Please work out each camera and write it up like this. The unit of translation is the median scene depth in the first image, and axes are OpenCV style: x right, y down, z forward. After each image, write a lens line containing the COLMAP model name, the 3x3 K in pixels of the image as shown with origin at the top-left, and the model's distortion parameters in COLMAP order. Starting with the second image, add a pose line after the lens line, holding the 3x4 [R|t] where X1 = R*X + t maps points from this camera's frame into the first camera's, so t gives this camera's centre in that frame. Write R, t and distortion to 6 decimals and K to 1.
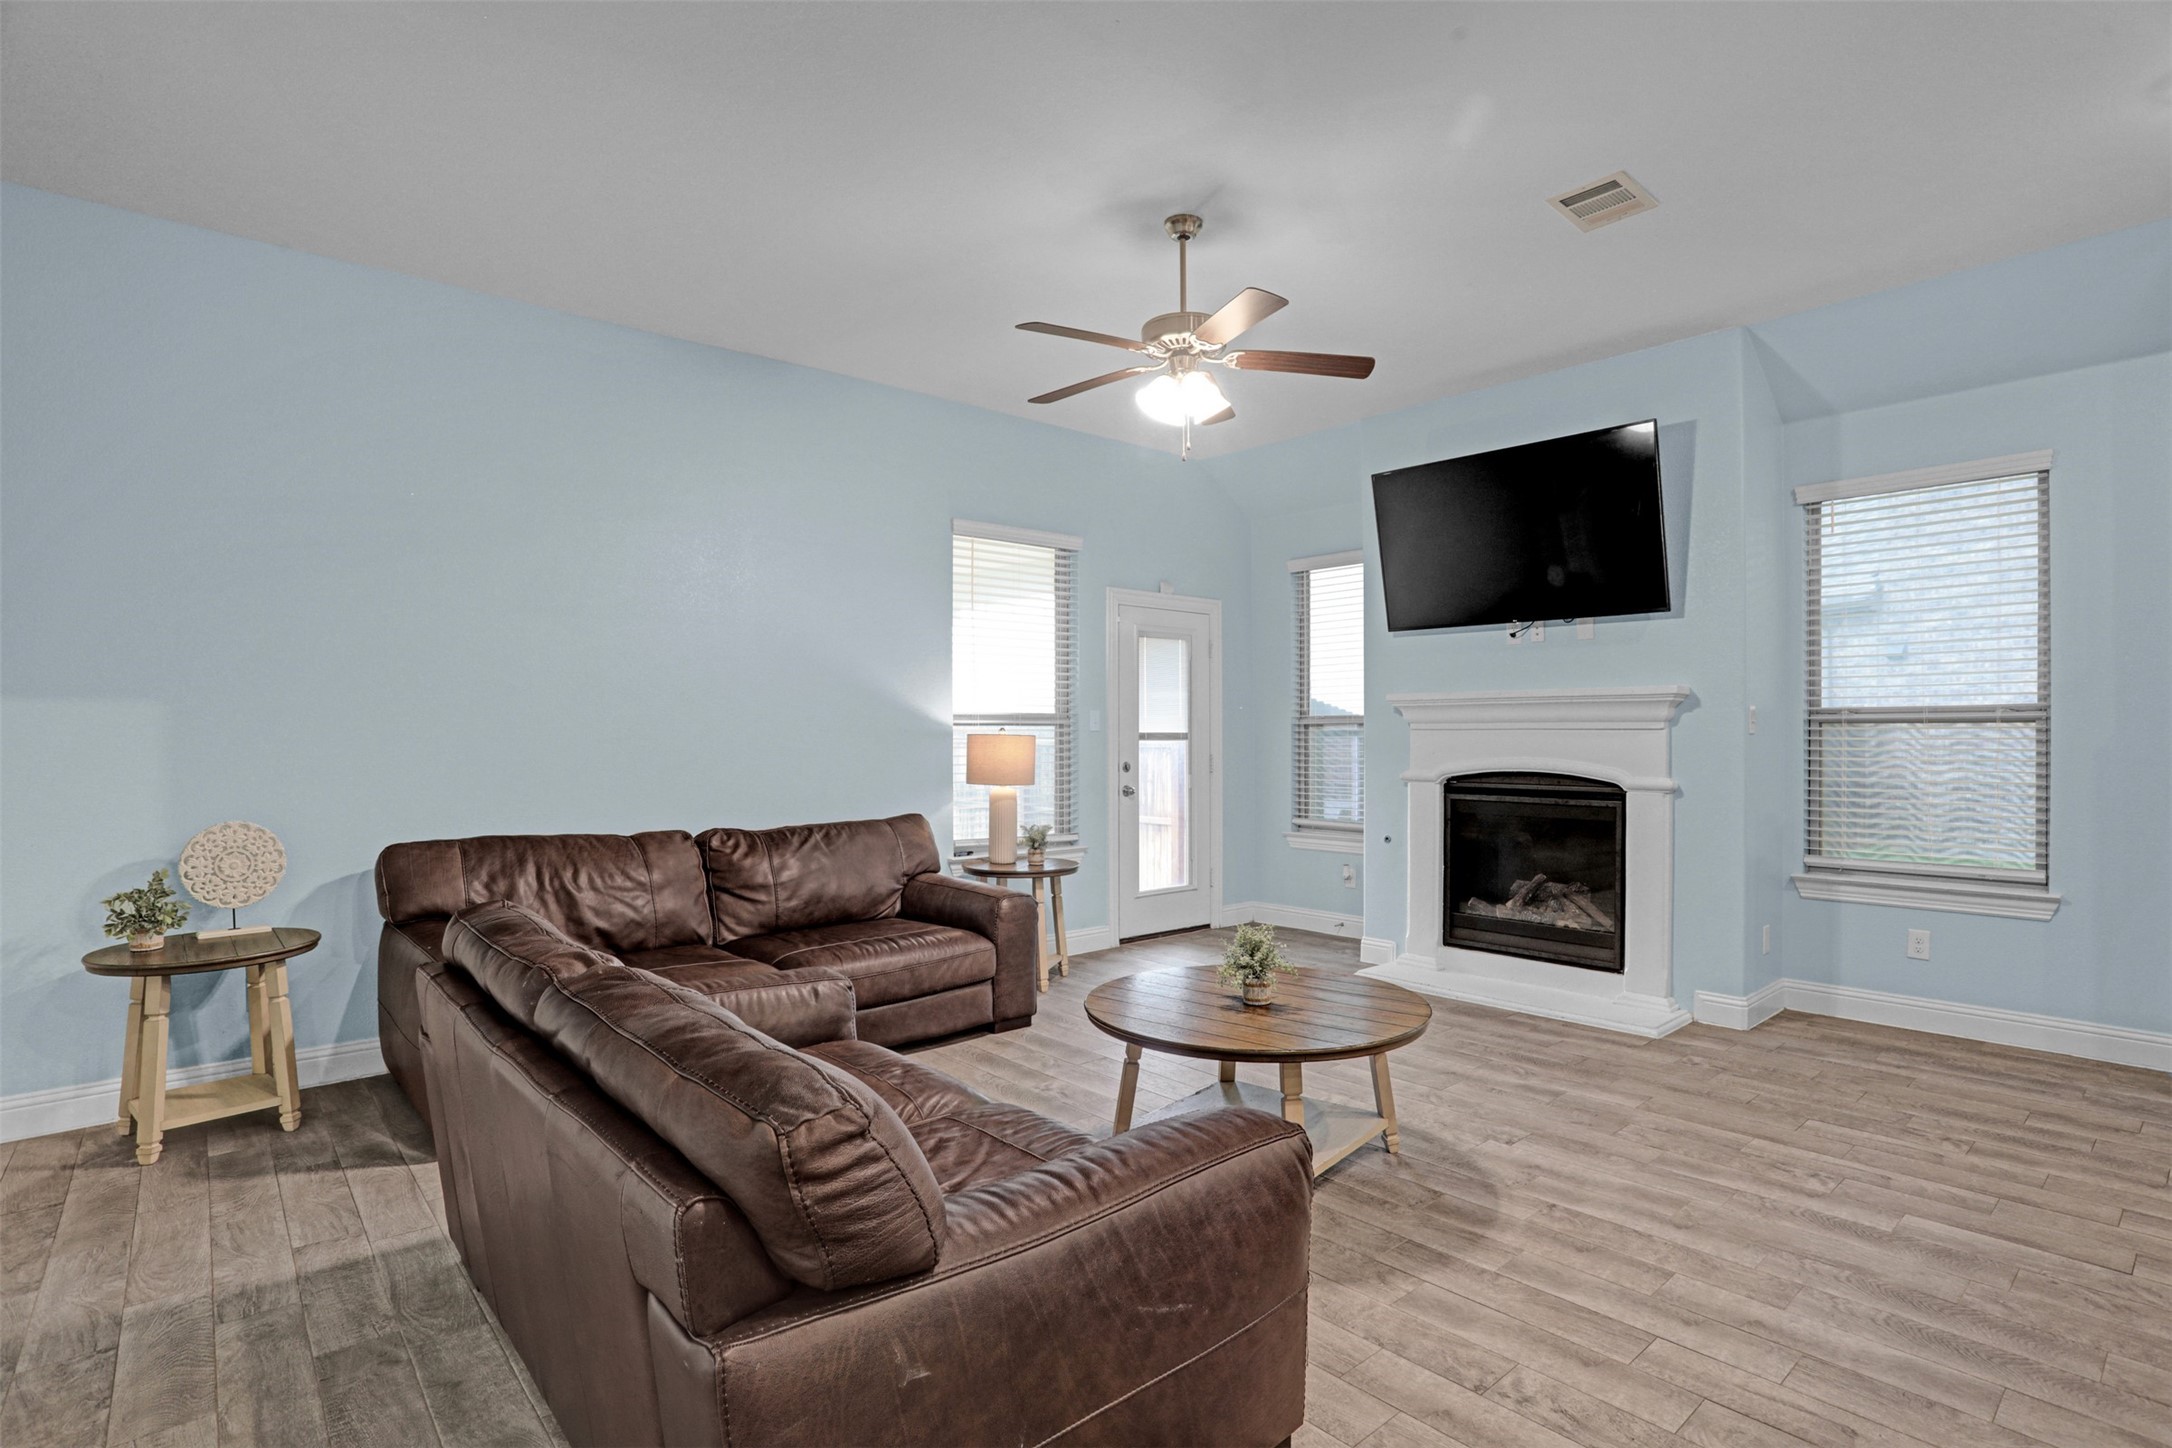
lens RADIAL K [[1064.6, 0, 1159.6], [0, 1064.6, 729.5], [0, 0, 1]] dist [-0.019659, 0.000674]
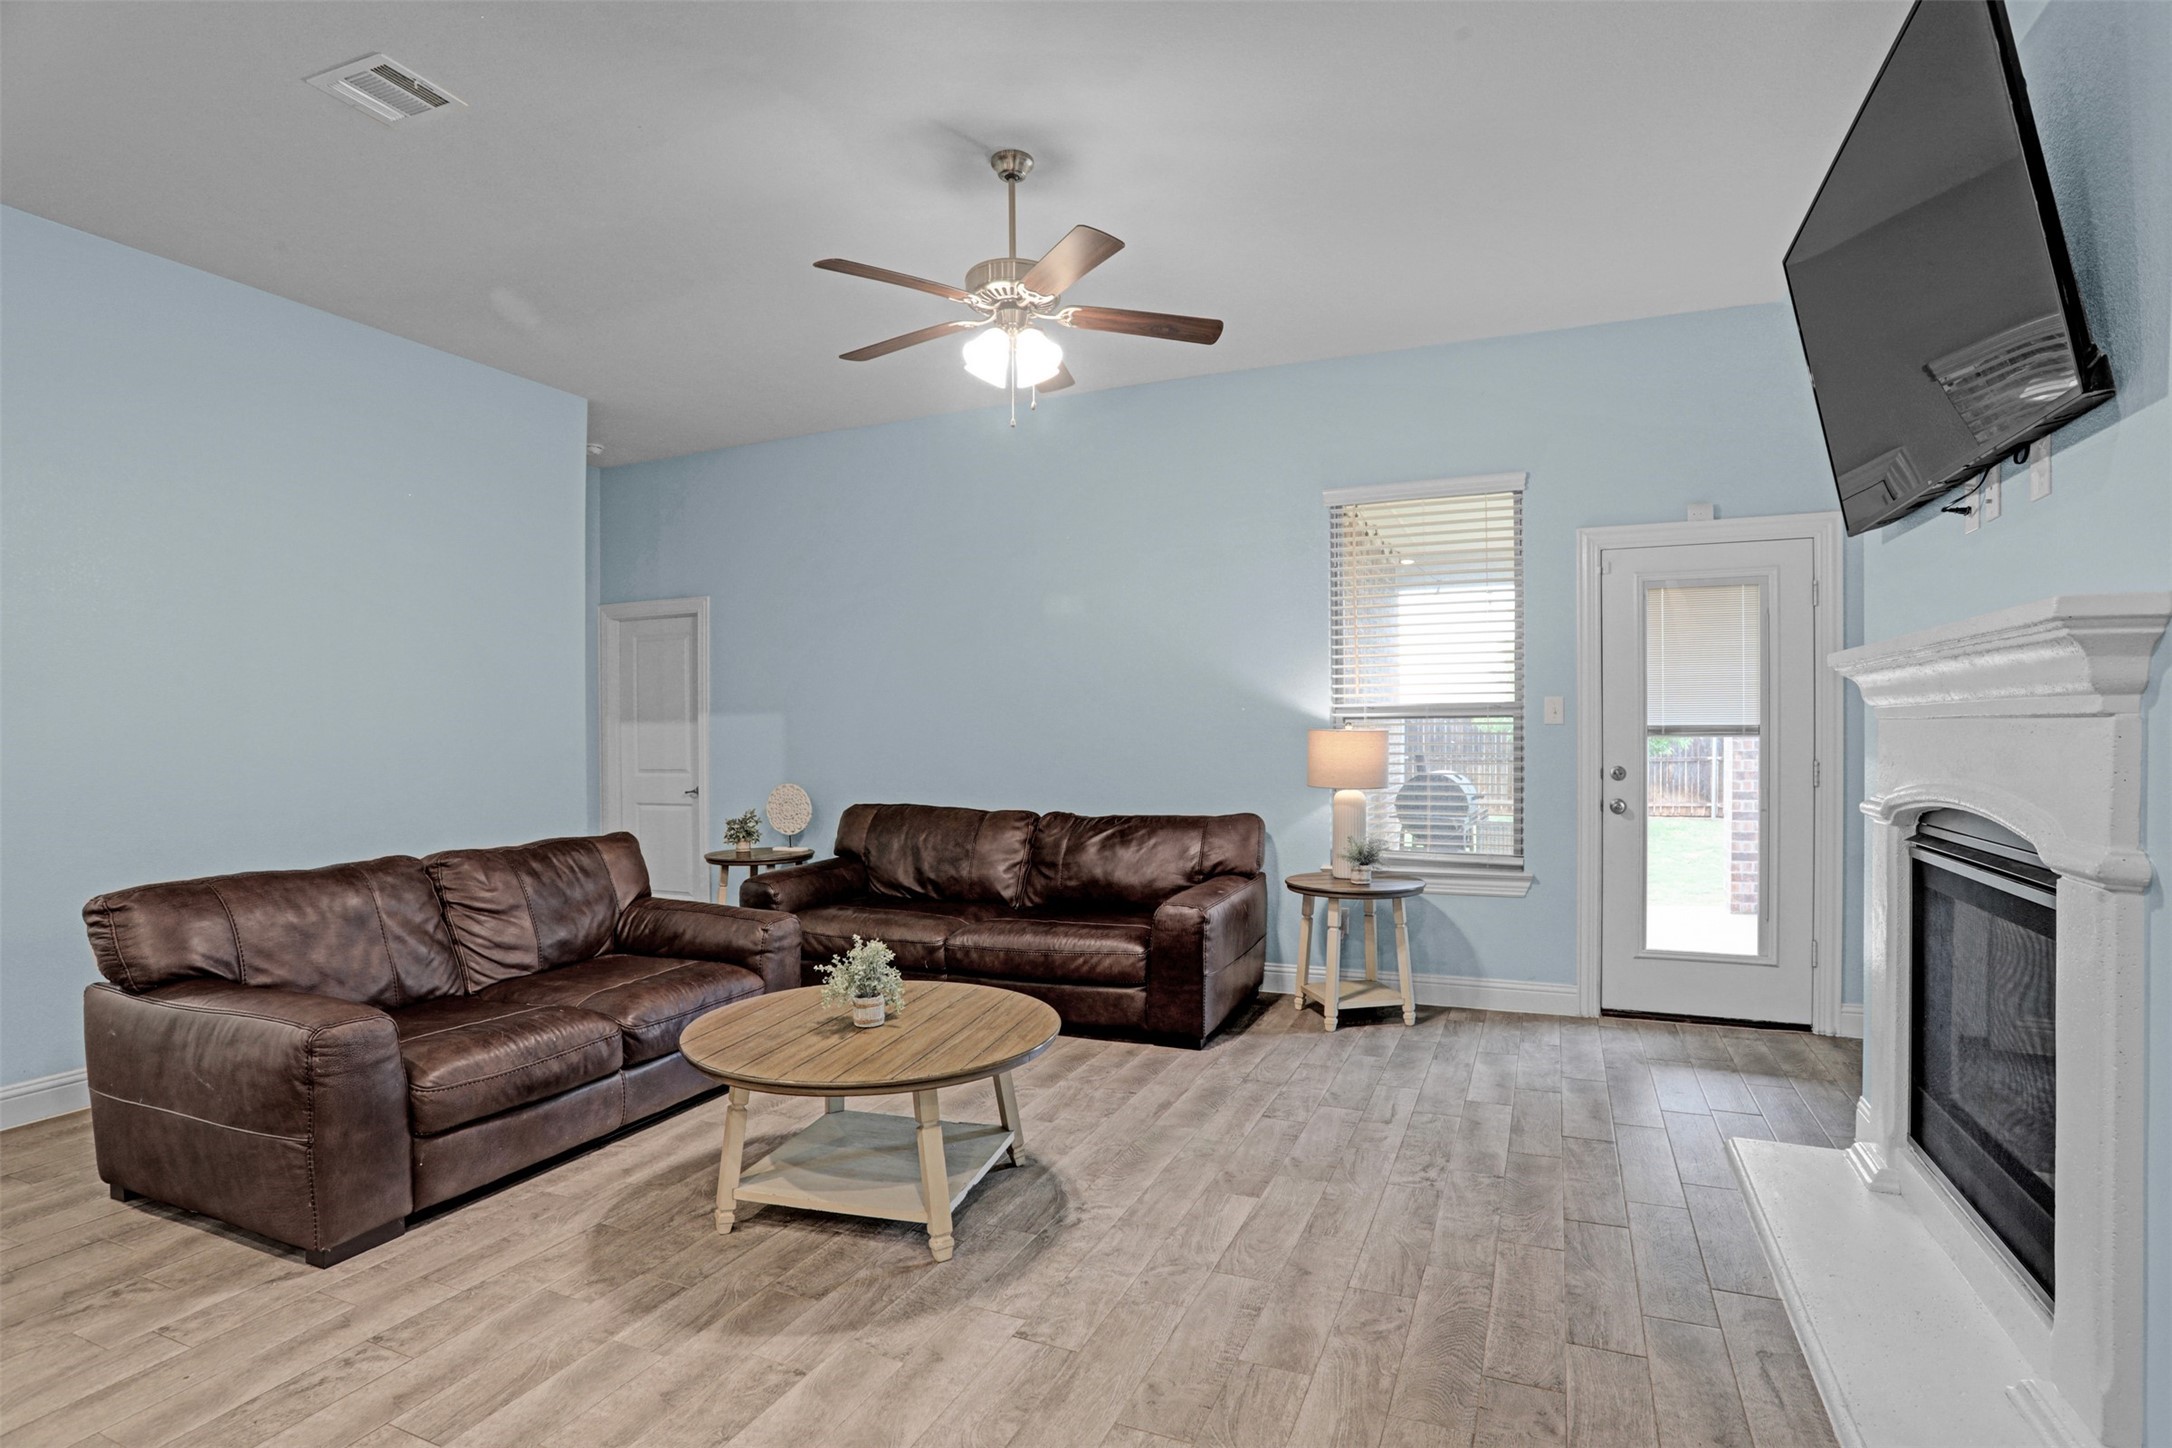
lens RADIAL K [[1080.9, 0, 1078.2], [0, 1080.9, 740.1], [0, 0, 1]] dist [-0.041304, 0.000832]
pose [[0.389970, 0.004790, -0.920815, 0.650534], [0.012949, 0.999859, 0.010685, 0.000132], [0.920736, -0.016091, 0.389853, 0.514457]]
